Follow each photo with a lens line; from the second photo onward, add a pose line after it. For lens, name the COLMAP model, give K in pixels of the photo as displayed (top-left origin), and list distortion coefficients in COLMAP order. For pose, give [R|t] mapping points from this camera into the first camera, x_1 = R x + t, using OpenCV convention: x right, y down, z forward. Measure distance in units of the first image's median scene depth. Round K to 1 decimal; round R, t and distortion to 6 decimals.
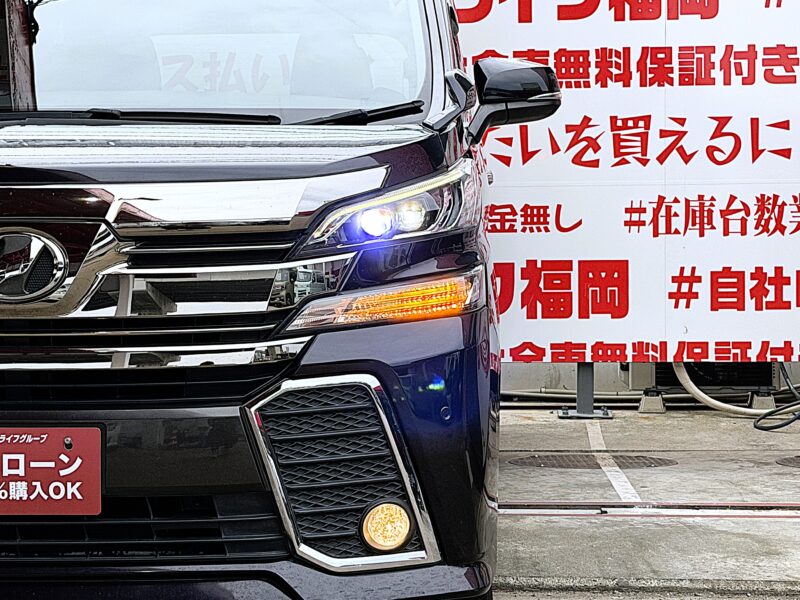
lens RADIAL K [[1989.8, 0, 402.9], [0, 1989.8, 300.4], [0, 0, 1]] dist [0.139040, 0.000000]
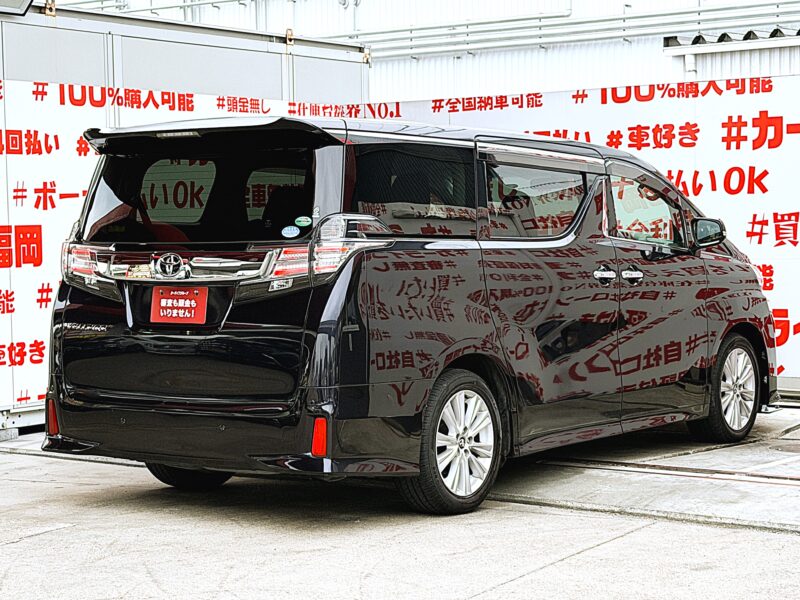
lens RADIAL K [[1707.5, 0, 384.7], [0, 1707.5, 317.2], [0, 0, 1]] dist [0.109365, 0.000000]
pose [[0.847273, 0.023059, -0.530657, 0.557048], [-0.013595, 0.999671, 0.021733, -0.047579], [0.530984, -0.011199, 0.847308, -0.320204]]
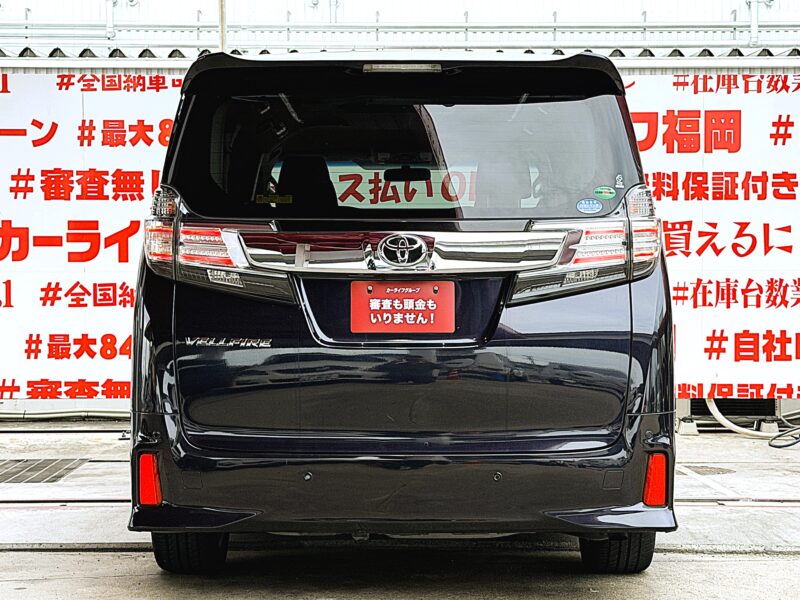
lens RADIAL K [[1707.5, 0, 392.1], [0, 1707.5, 302.7], [0, 0, 1]] dist [0.109365, 0.000000]
pose [[0.998775, 0.006429, 0.049058, -0.185173], [-0.005619, 0.999846, -0.016637, -0.018703], [-0.049158, 0.016341, 0.998657, -0.237148]]
